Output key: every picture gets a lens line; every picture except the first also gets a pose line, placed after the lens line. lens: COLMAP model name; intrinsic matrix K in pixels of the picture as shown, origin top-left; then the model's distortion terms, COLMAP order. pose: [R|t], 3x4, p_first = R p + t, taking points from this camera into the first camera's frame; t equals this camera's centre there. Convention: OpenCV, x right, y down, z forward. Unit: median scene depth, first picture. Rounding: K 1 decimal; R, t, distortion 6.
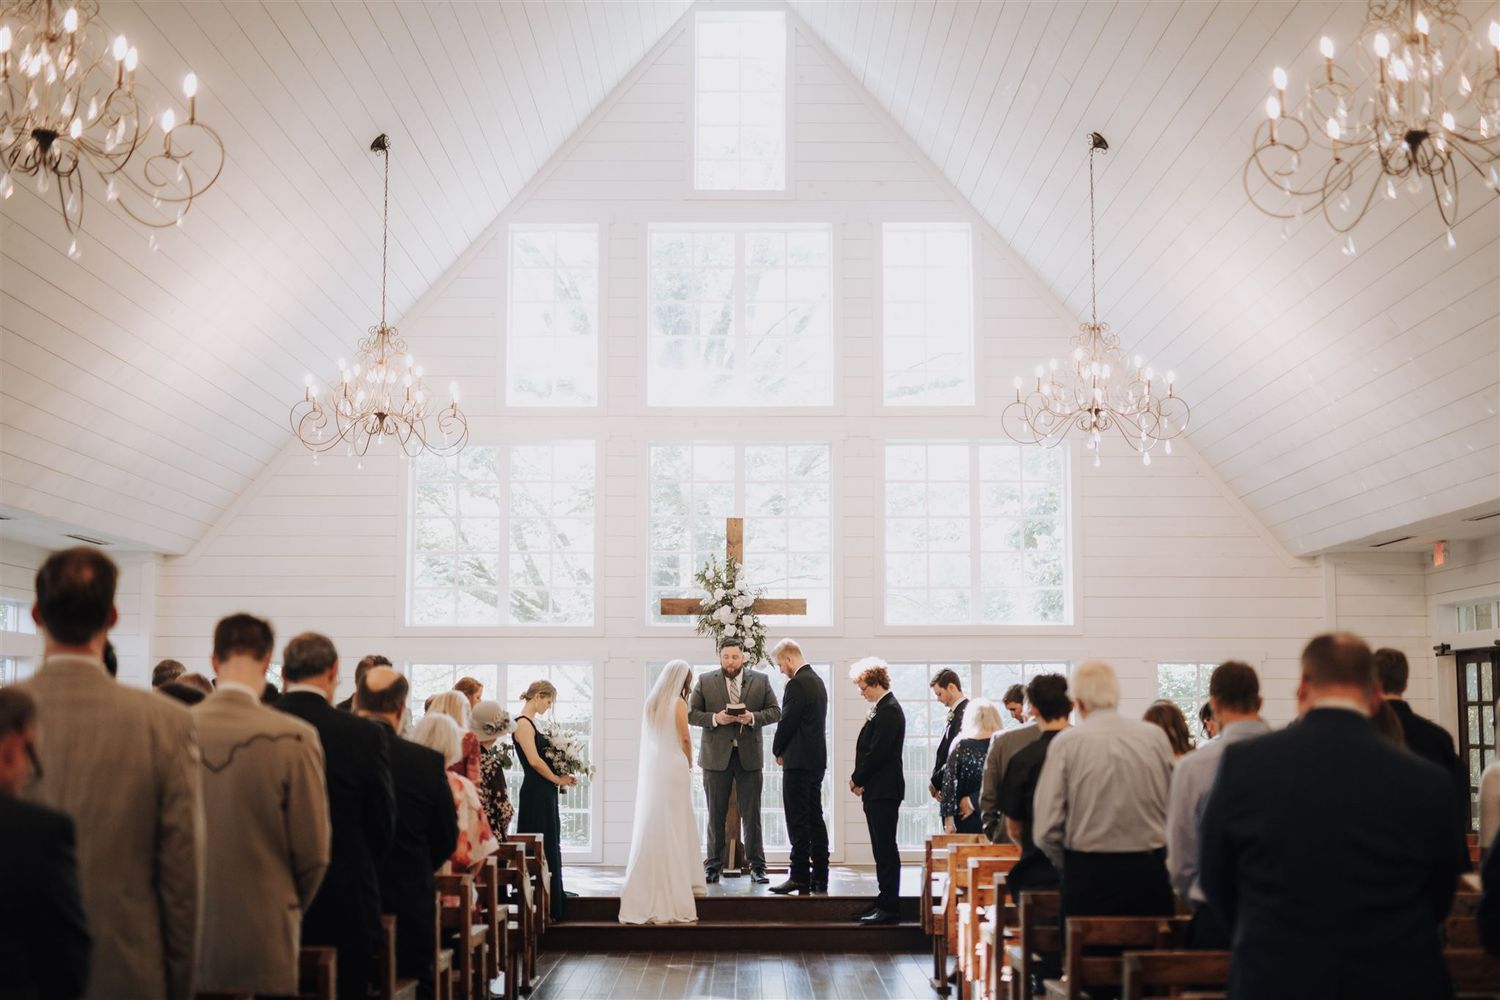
lens RADIAL K [[2079.7, 0, 750.0], [0, 2079.7, 500.0], [0, 0, 1]] dist [0.012831, 0.049059]
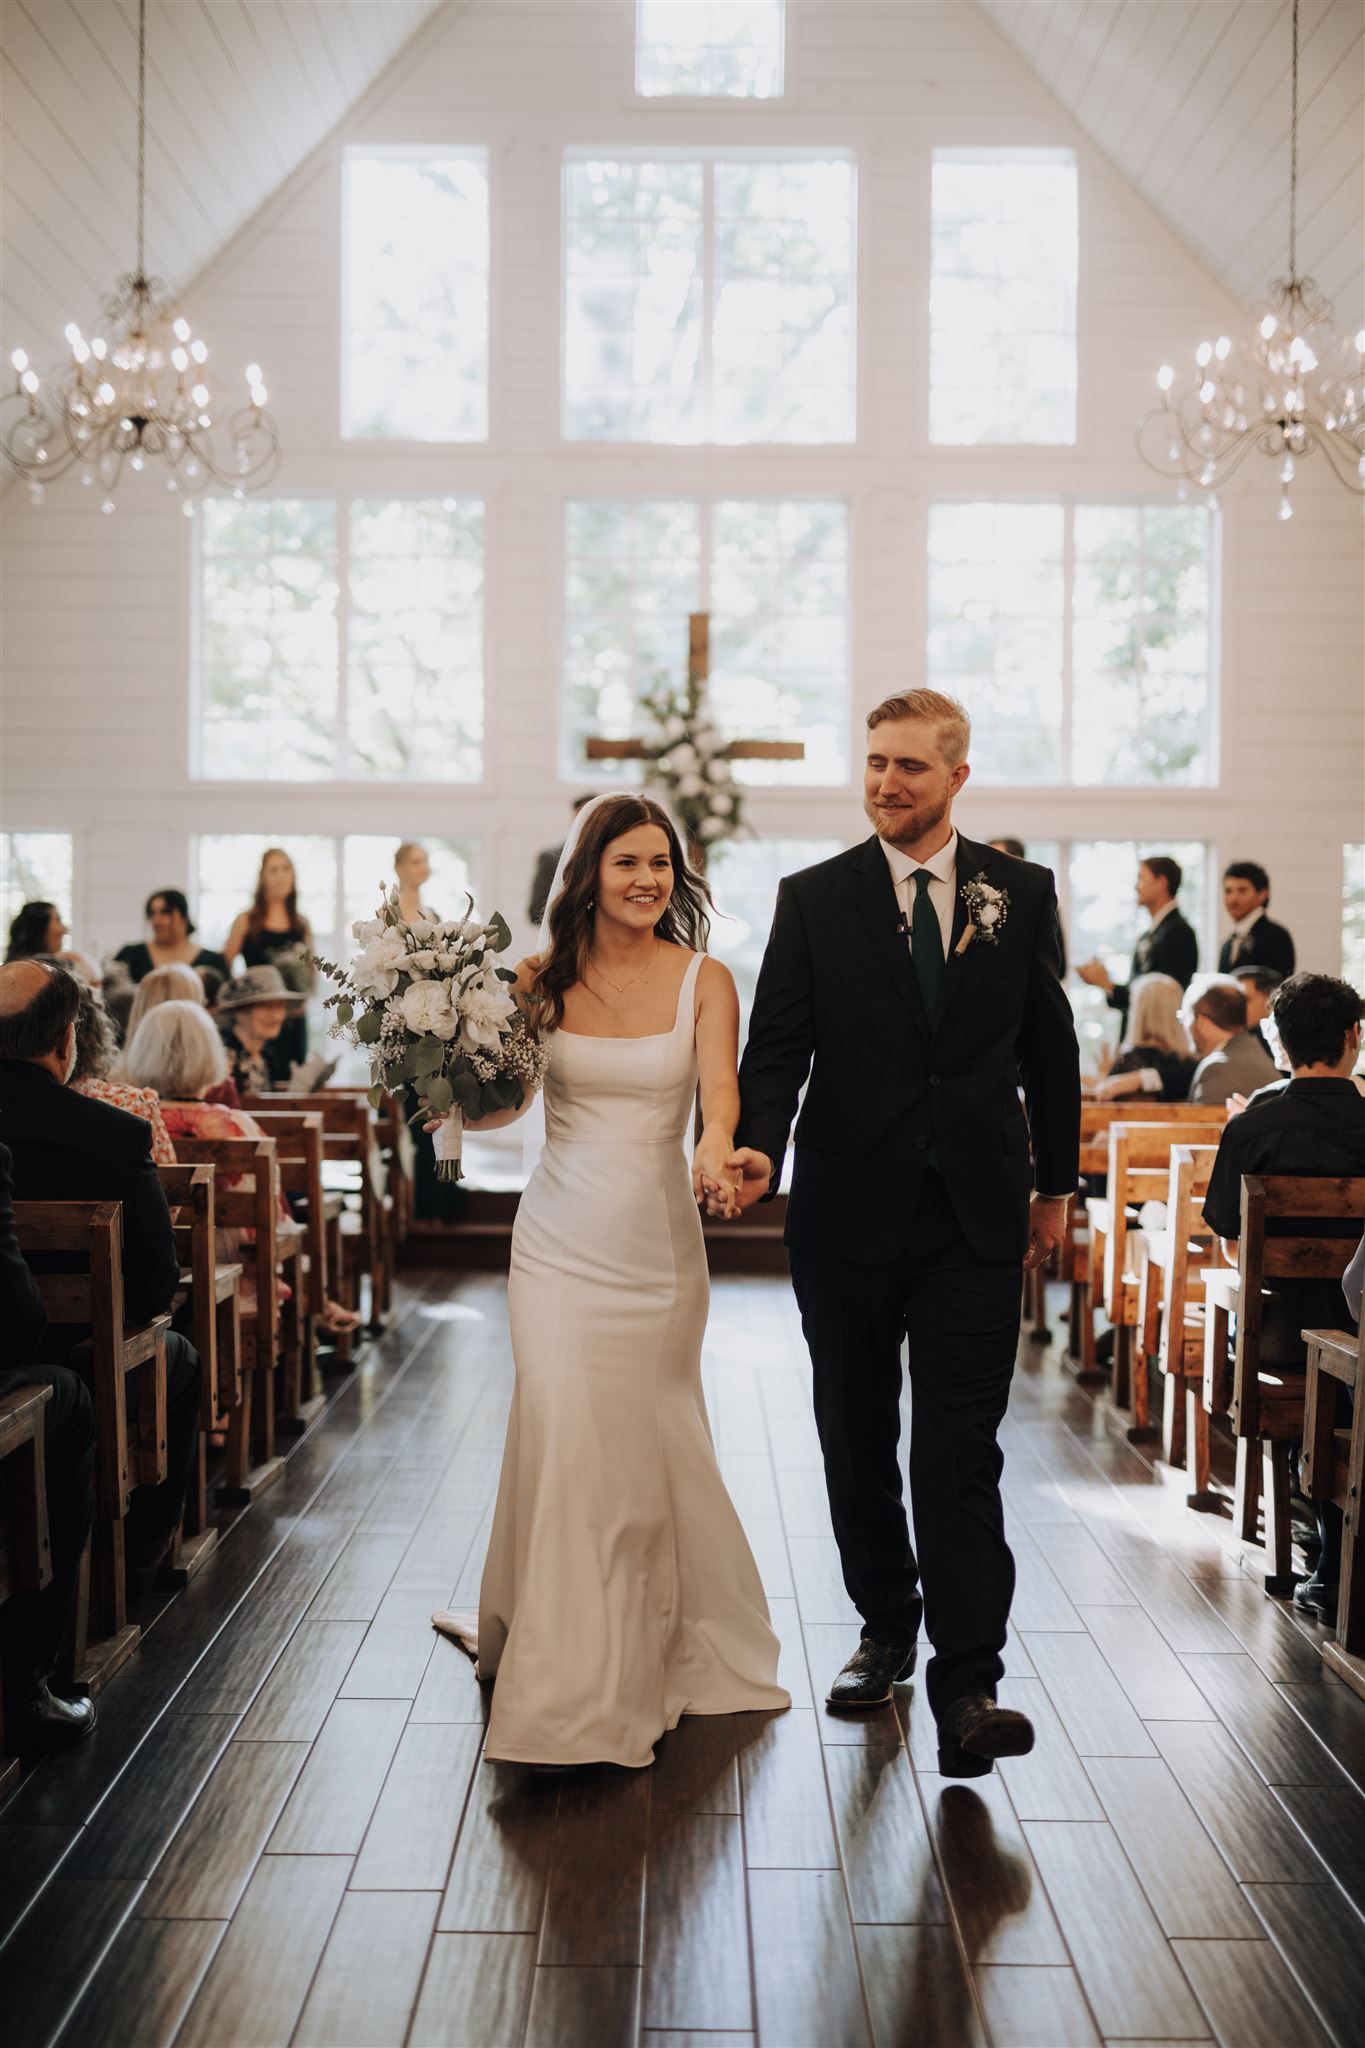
lens RADIAL K [[2839.5, 0, 682.5], [0, 2839.5, 1024.0], [0, 0, 1]] dist [0.012831, 0.049059]
pose [[0.999955, 0.009475, -0.000387, -0.011041], [-0.009352, 0.992030, 0.125651, 0.025376], [0.001574, -0.125642, 0.992074, 0.116004]]
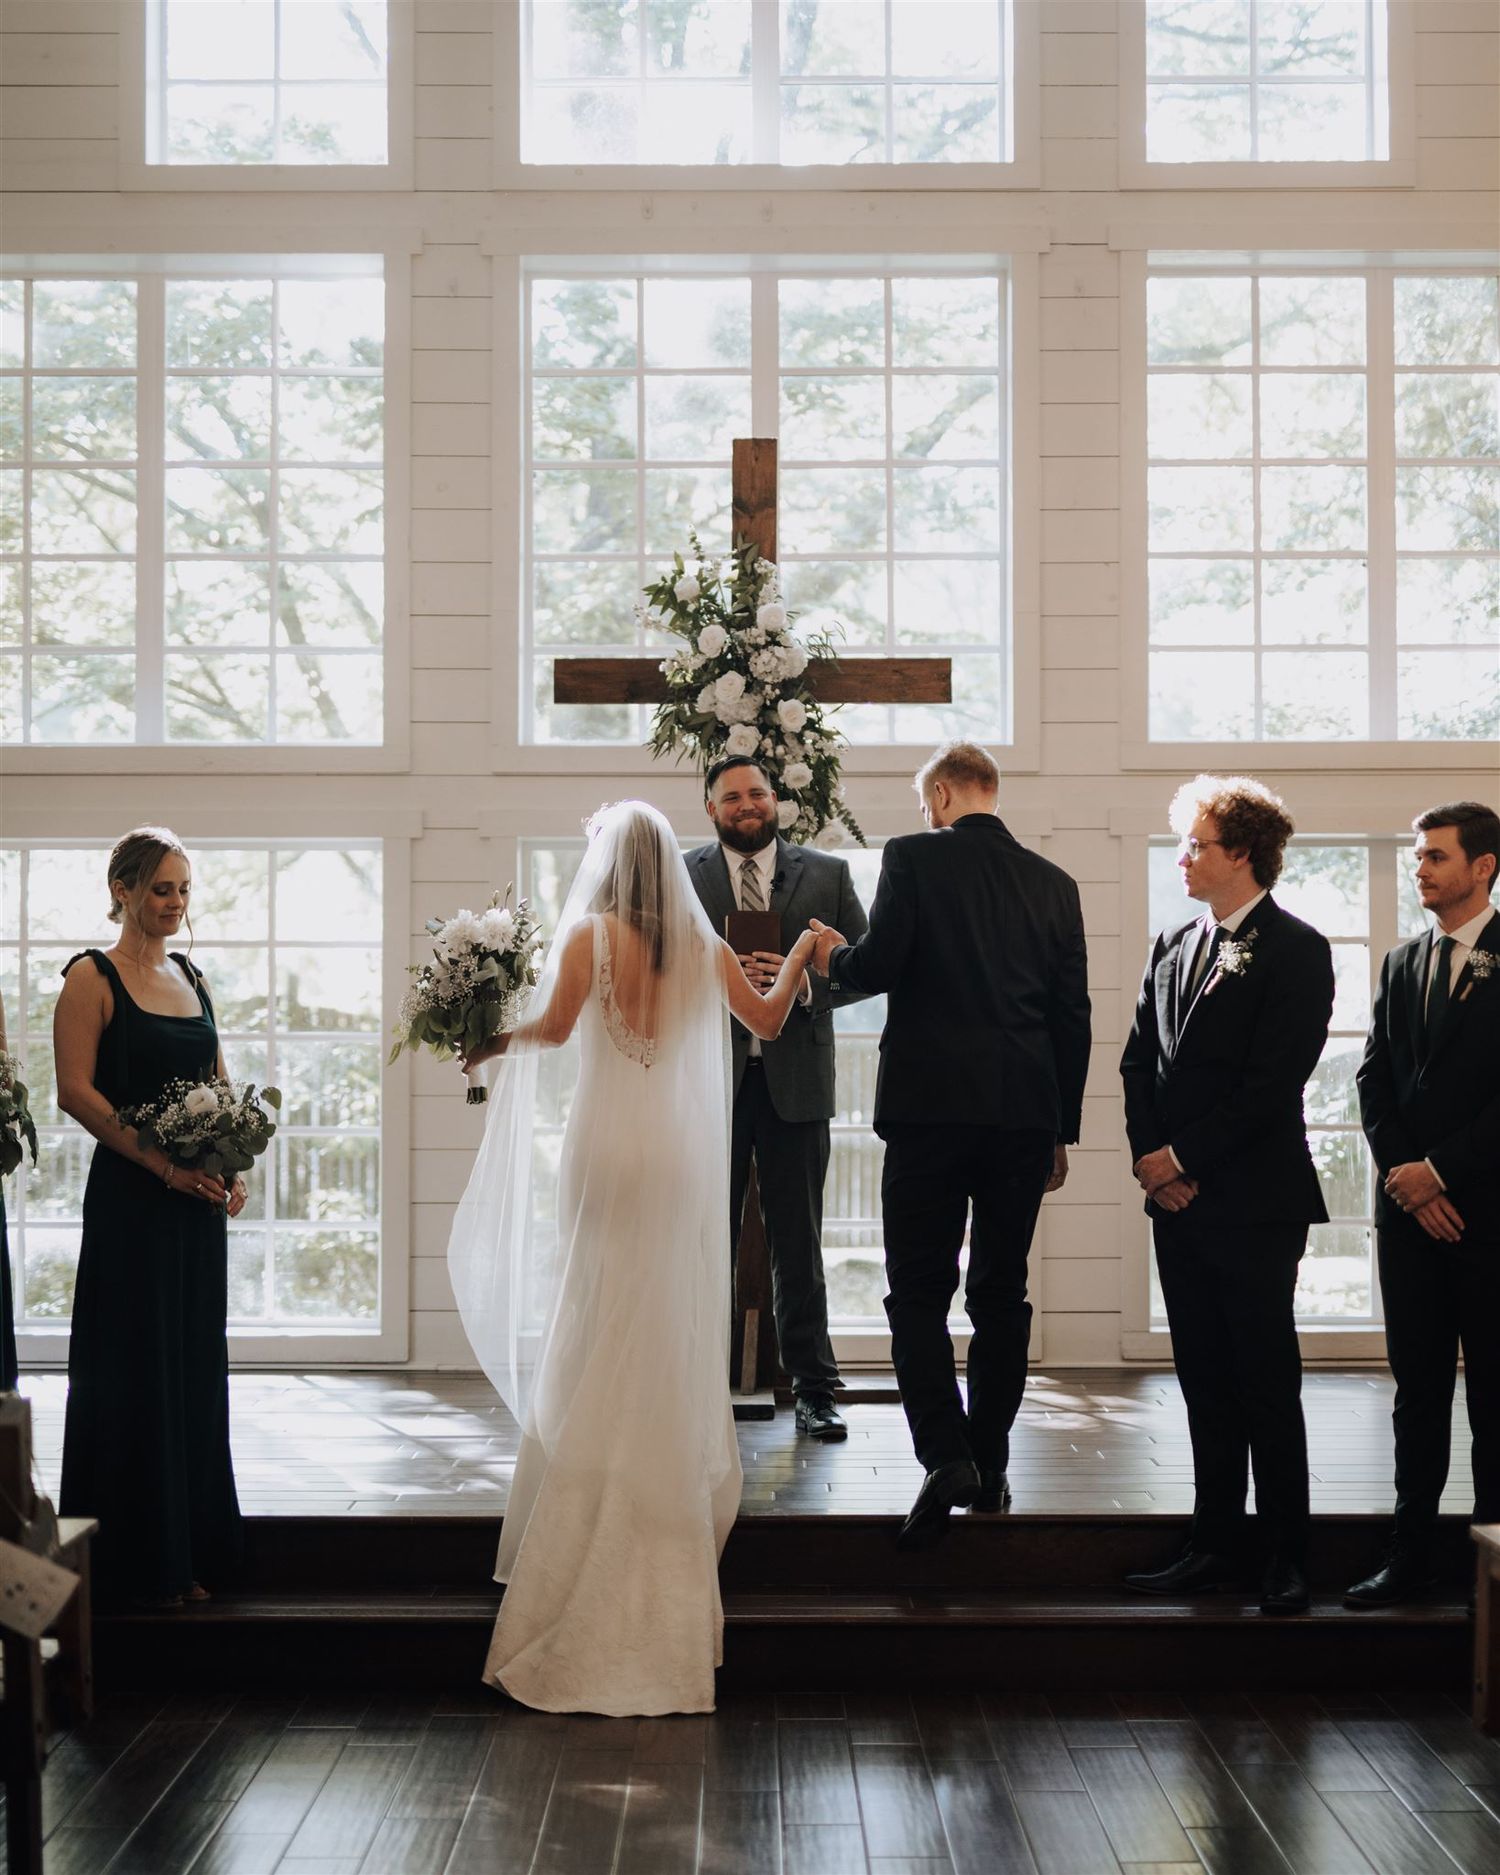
lens RADIAL K [[3215.9, 0, 750.0], [0, 3215.9, 937.5], [0, 0, 1]] dist [0.017750, 0.061408]
pose [[0.999996, -0.002484, 0.001208, -0.009146], [0.002404, 0.998050, 0.062377, 0.061735], [-0.001361, -0.062374, 0.998052, 0.432722]]
